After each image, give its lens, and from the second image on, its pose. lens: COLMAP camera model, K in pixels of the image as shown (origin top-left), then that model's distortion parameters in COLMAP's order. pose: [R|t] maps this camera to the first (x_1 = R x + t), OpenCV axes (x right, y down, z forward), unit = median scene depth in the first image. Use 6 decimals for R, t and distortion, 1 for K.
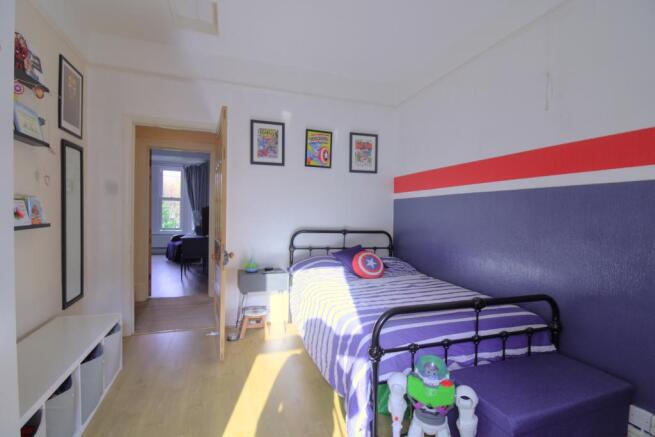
lens RADIAL K [[304.7, 0, 327.4], [0, 304.7, 217.8], [0, 0, 1]] dist [-0.010230, -0.003875]
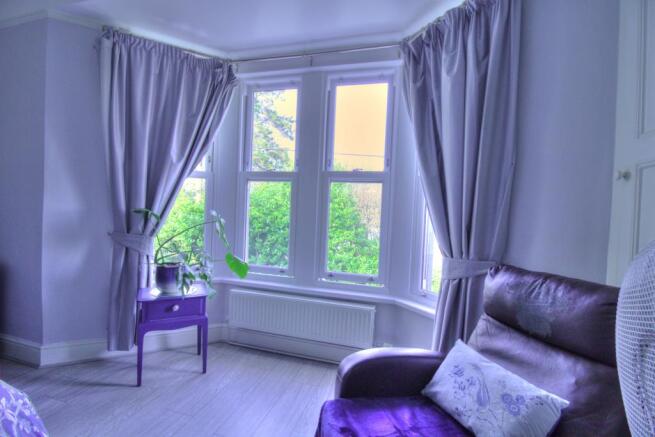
lens RADIAL K [[304.7, 0, 326.9], [0, 304.7, 214.8], [0, 0, 1]] dist [-0.010230, -0.003875]
pose [[0.821519, 0.041178, -0.568692, -0.365843], [-0.031613, 0.999144, 0.026679, -0.030272], [0.569304, -0.003939, 0.822118, 0.737824]]
